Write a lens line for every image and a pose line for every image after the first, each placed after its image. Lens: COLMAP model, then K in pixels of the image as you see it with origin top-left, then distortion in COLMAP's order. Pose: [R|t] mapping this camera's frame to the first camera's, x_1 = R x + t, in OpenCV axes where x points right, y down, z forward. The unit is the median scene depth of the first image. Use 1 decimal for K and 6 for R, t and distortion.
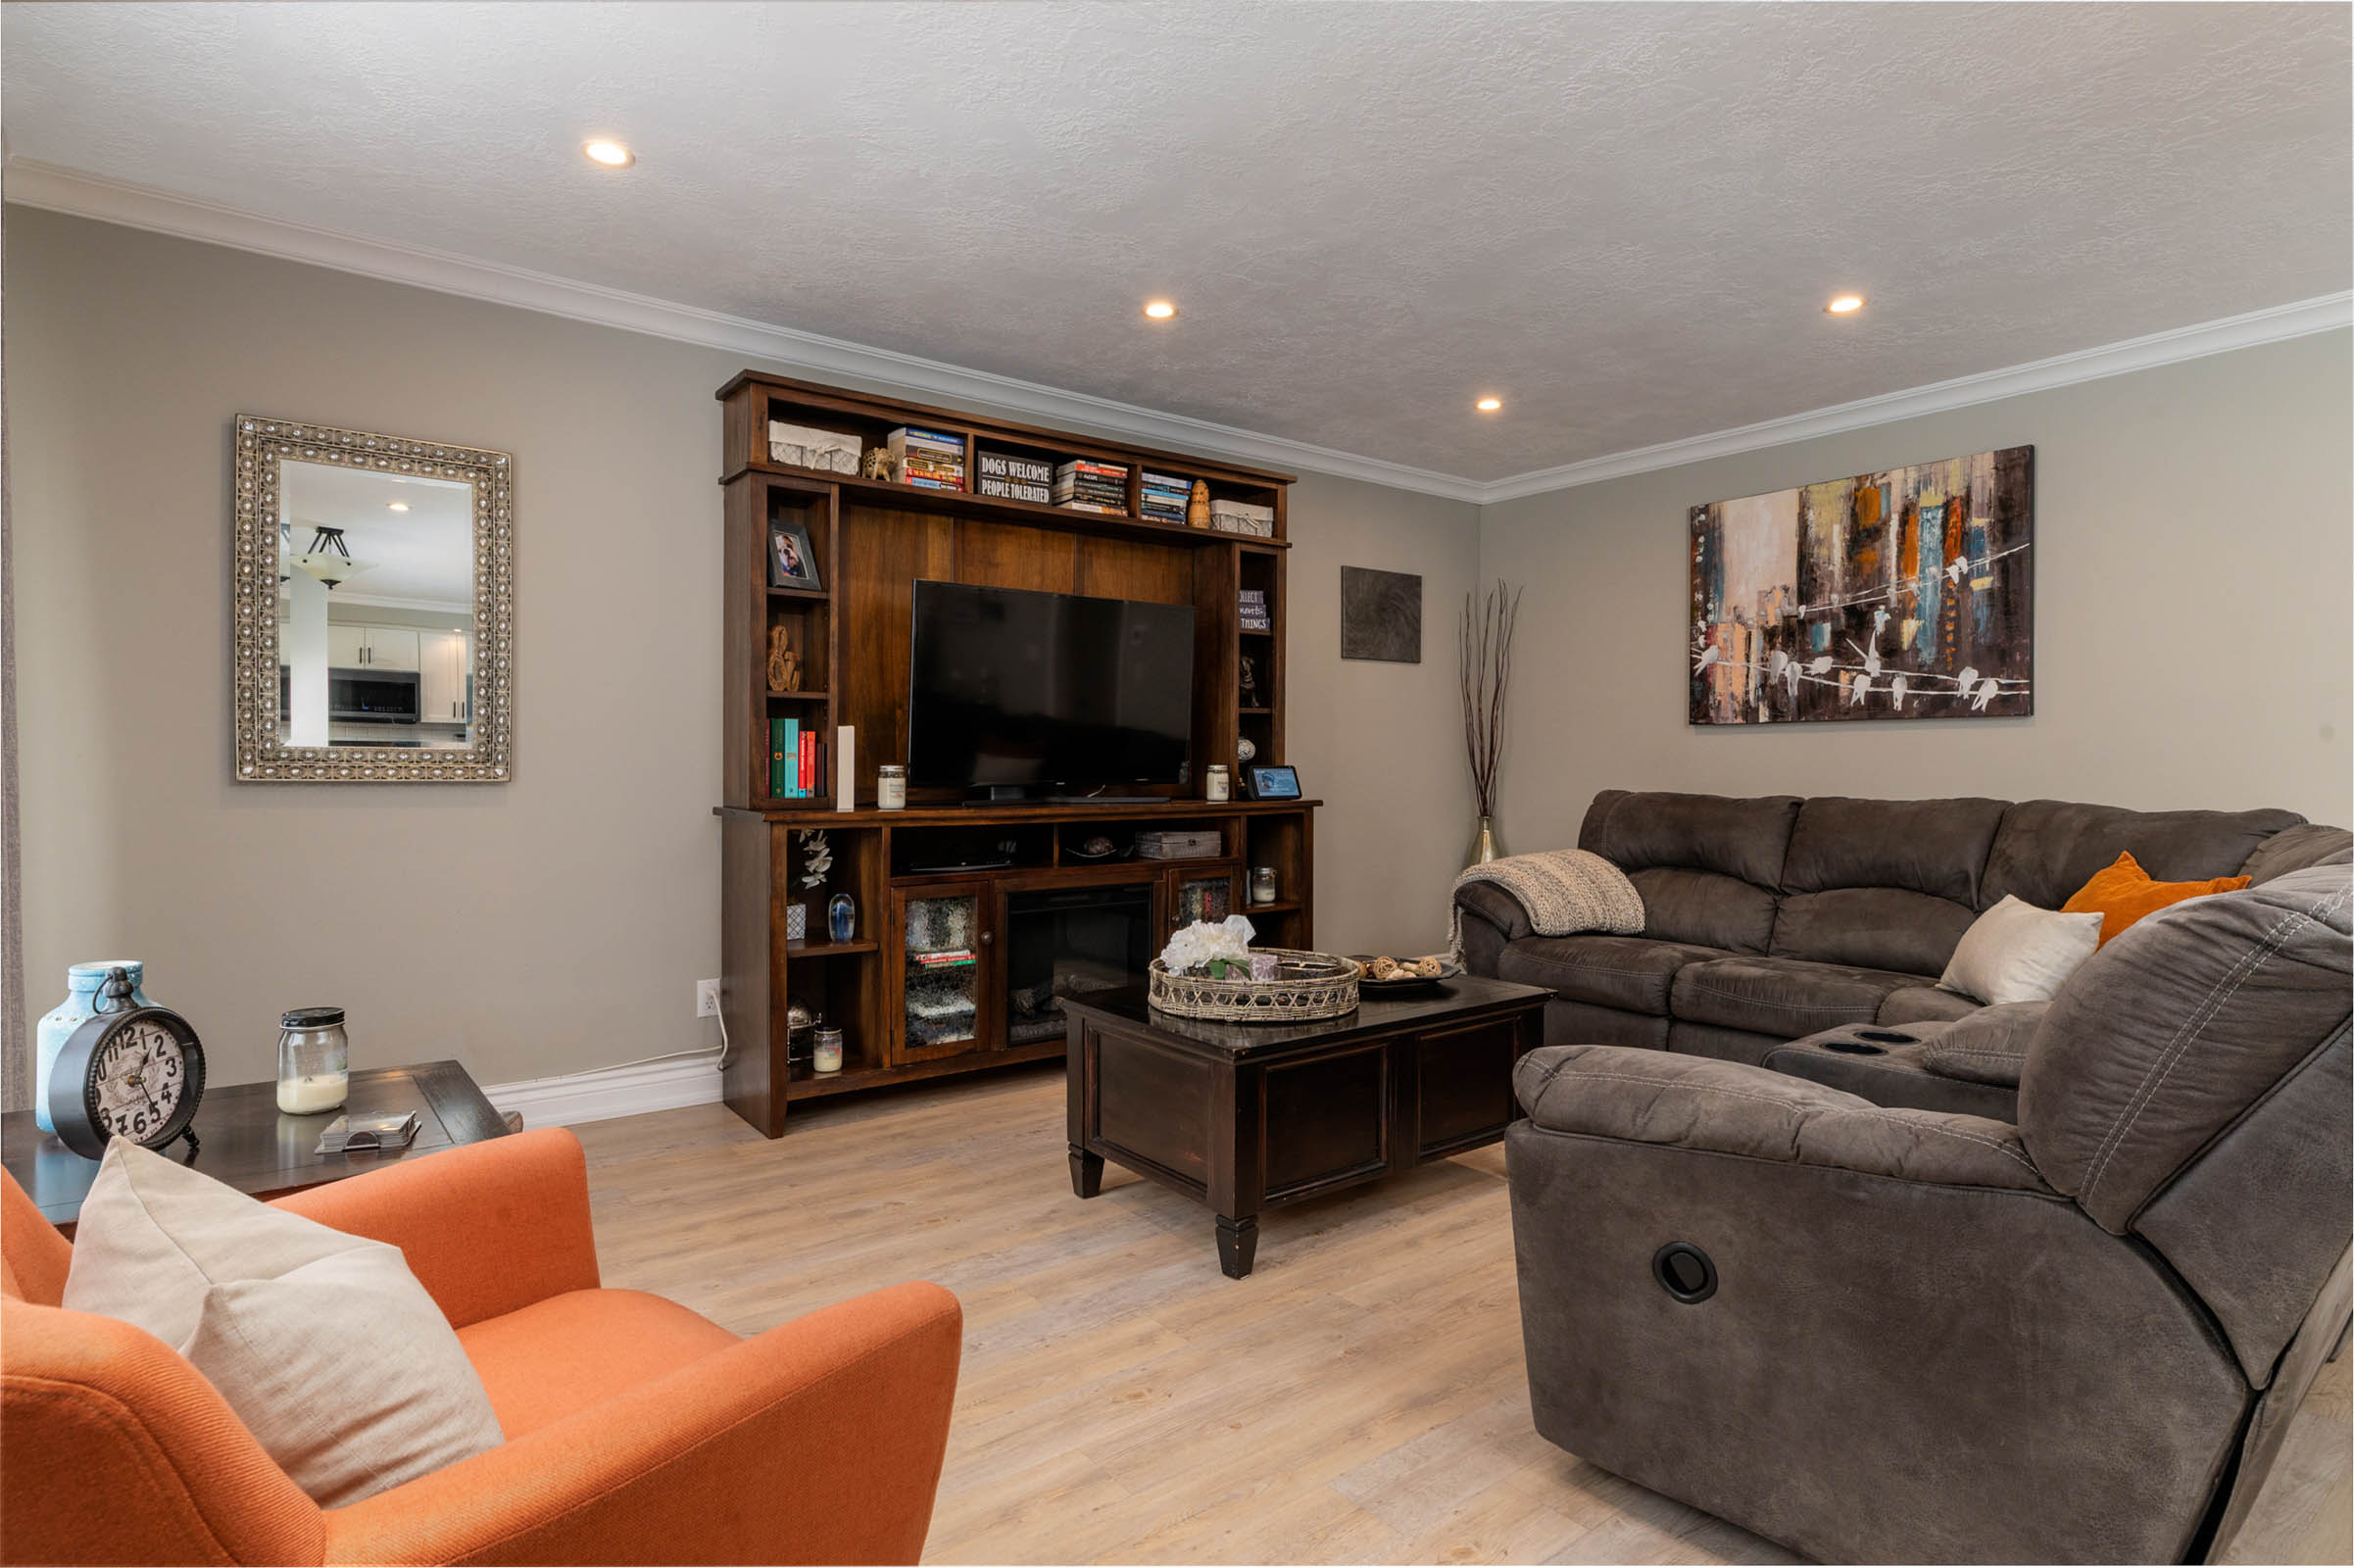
lens RADIAL K [[1214.6, 0, 1168.8], [0, 1214.6, 783.2], [0, 0, 1]] dist [-0.000700, -0.000712]
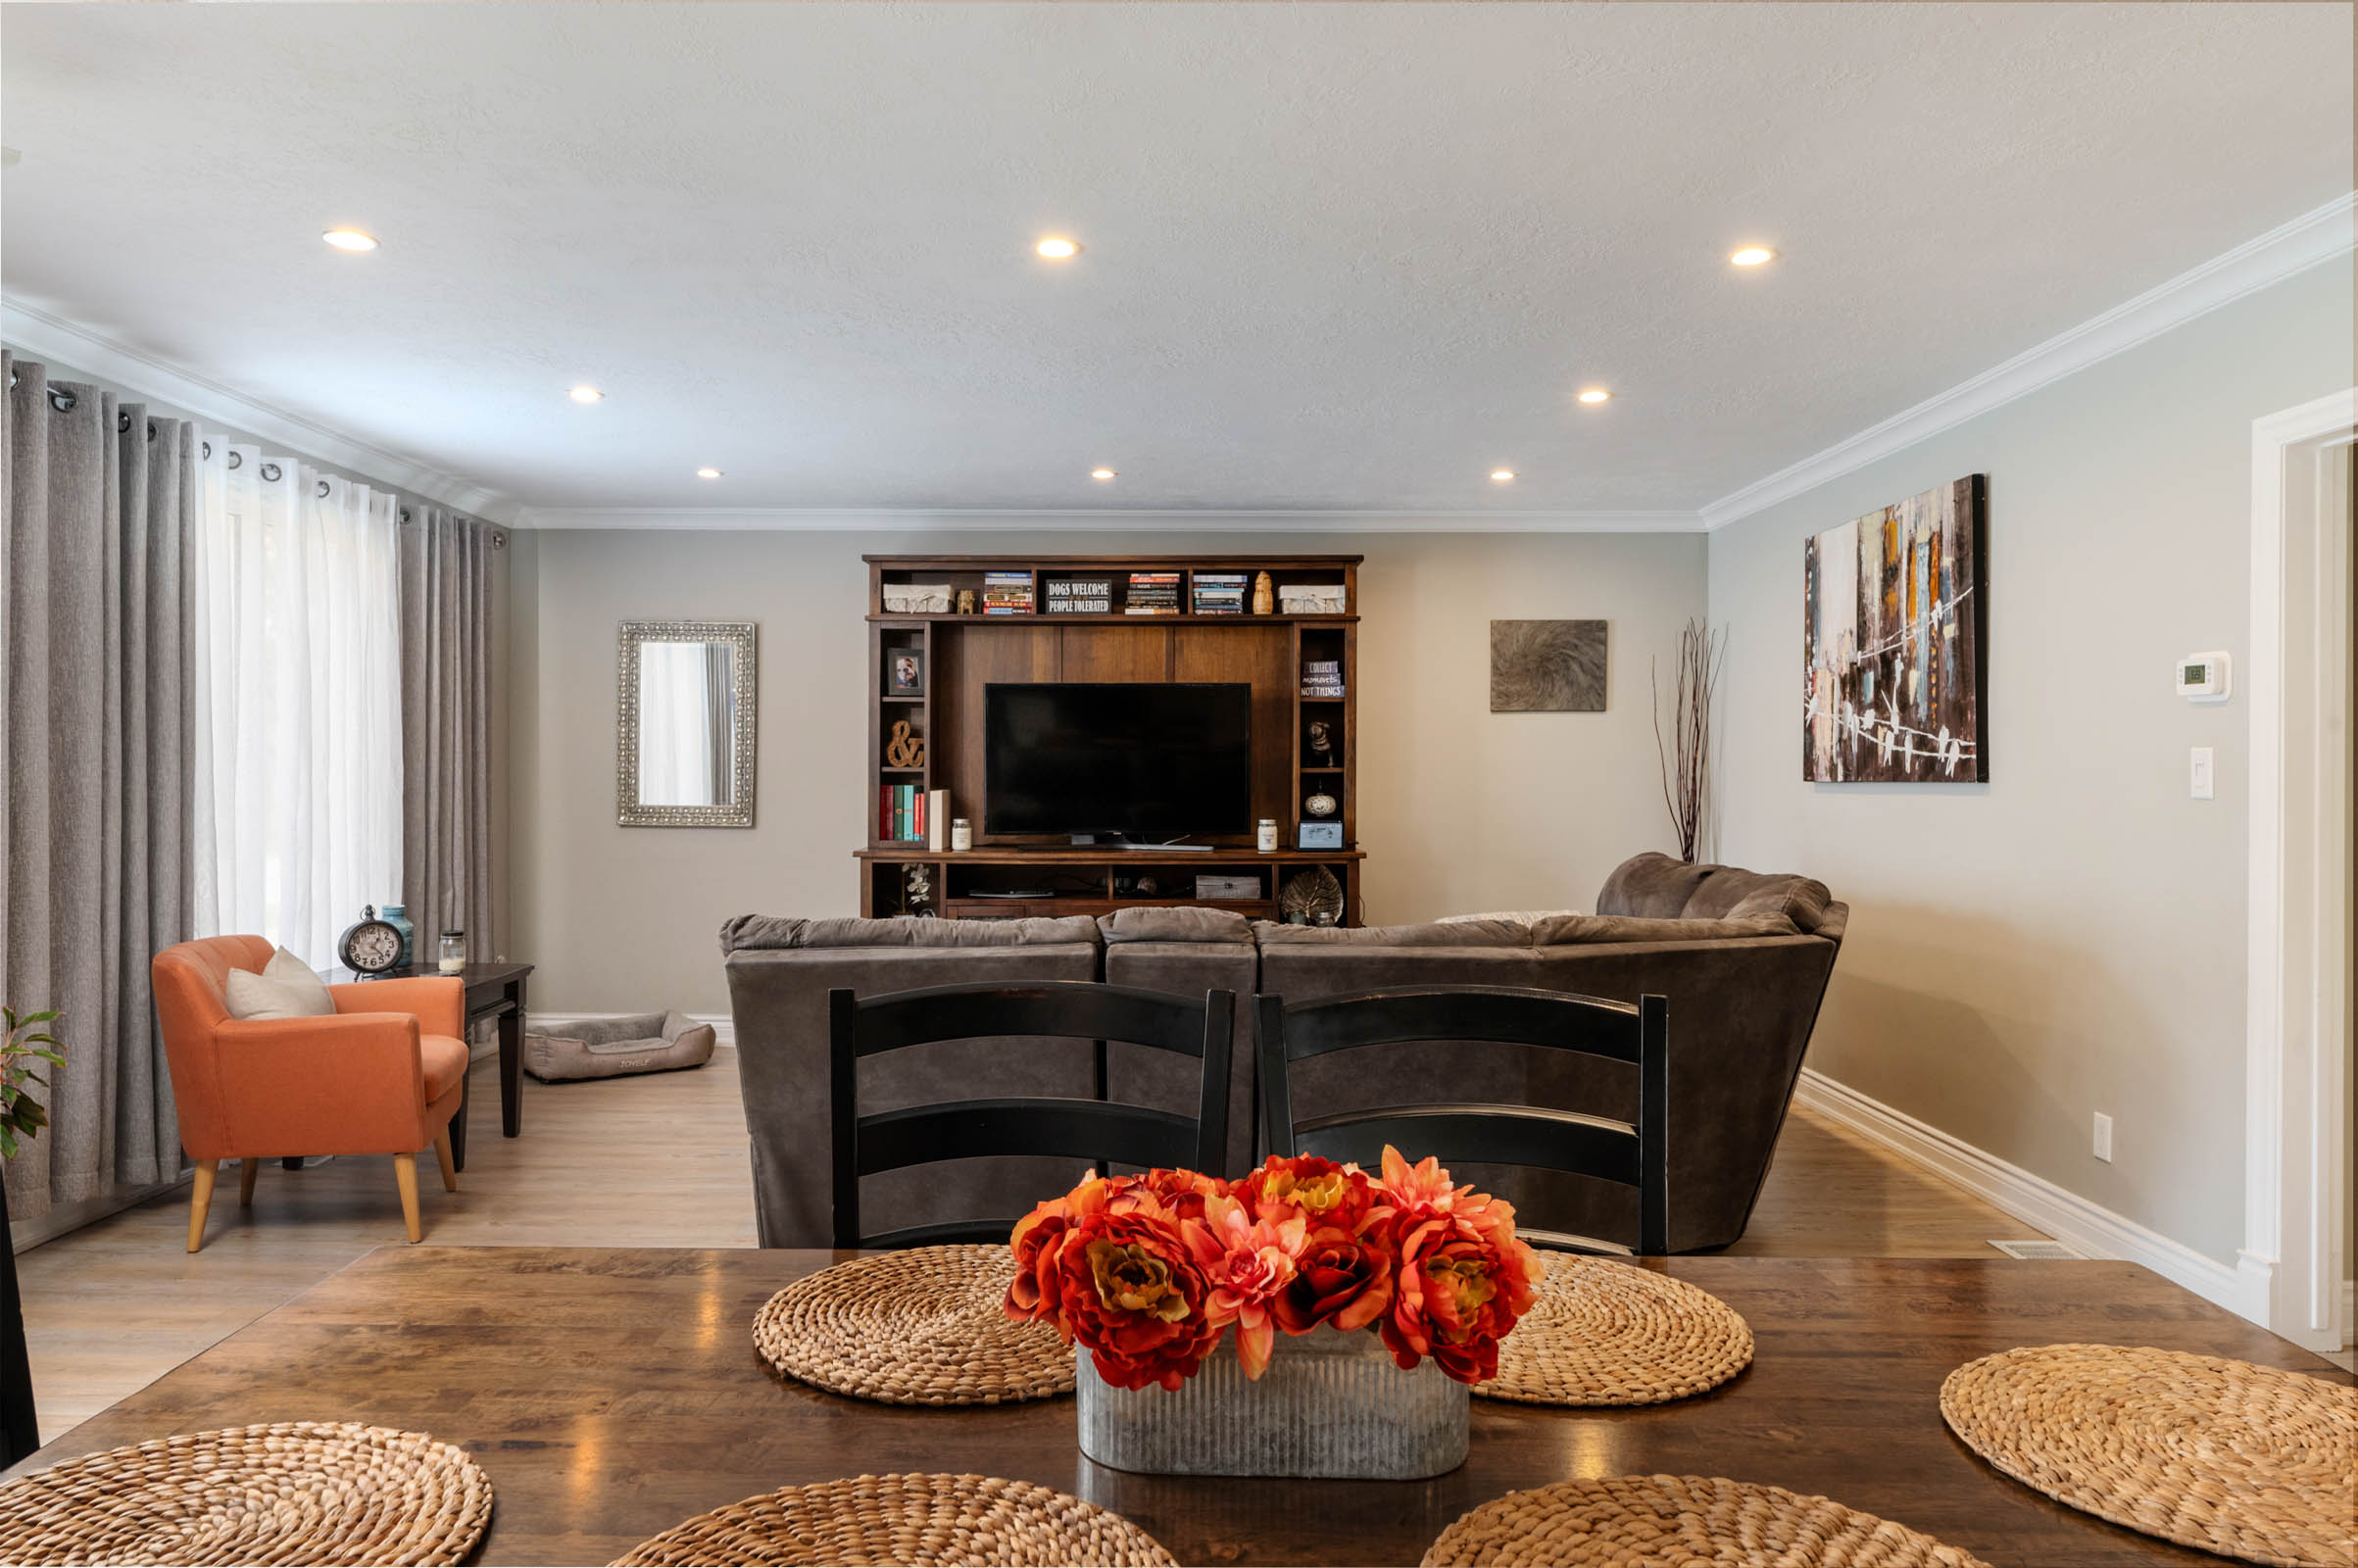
lens RADIAL K [[1537.7, 0, 1168.7], [0, 1537.7, 781.1], [0, 0, 1]] dist [-0.008813, 0.000528]
pose [[0.795960, 0.003860, -0.605337, 0.847830], [-0.011490, 0.999896, -0.008732, -0.037748], [0.605241, 0.013906, 0.795921, -0.213616]]
